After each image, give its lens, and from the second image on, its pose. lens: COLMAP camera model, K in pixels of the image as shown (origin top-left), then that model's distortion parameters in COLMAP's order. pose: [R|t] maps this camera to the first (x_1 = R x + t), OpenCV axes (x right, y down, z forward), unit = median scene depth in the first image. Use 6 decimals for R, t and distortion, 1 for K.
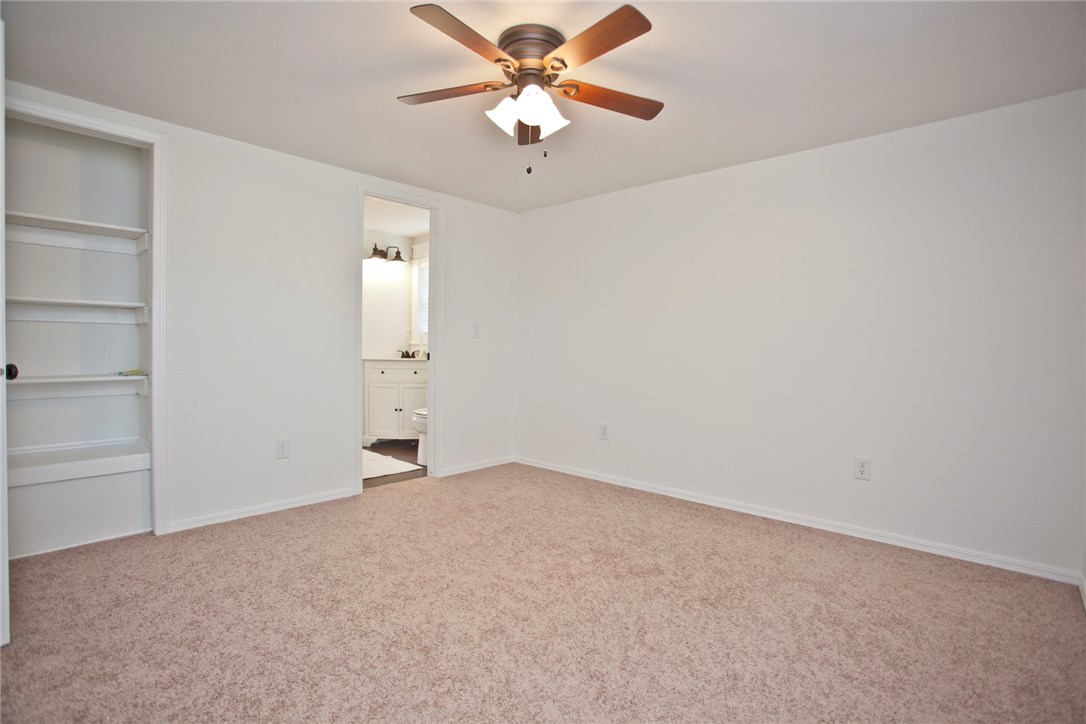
lens RADIAL K [[518.7, 0, 543.0], [0, 518.7, 362.0], [0, 0, 1]] dist [-0.075984, 0.028916]
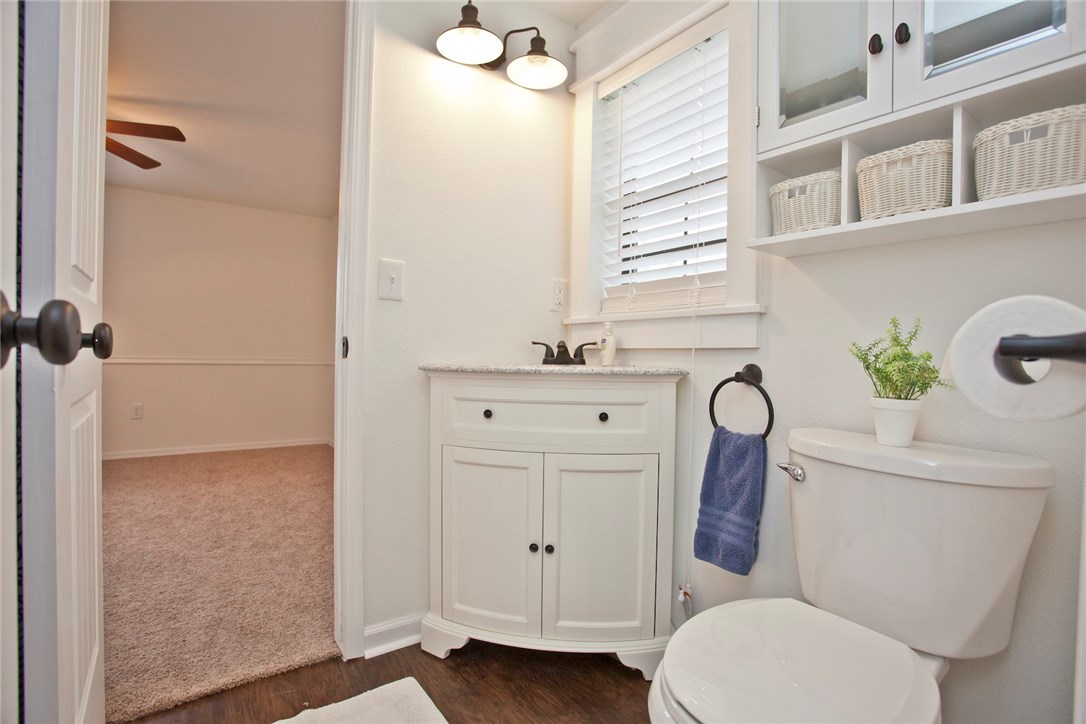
lens RADIAL K [[518.7, 0, 543.0], [0, 518.7, 362.0], [0, 0, 1]] dist [-0.075984, 0.028916]
pose [[0.982601, 0.007490, -0.185579, -0.214898], [-0.009527, 0.999904, -0.010088, -0.005891], [0.185485, 0.011680, 0.982578, 0.680368]]
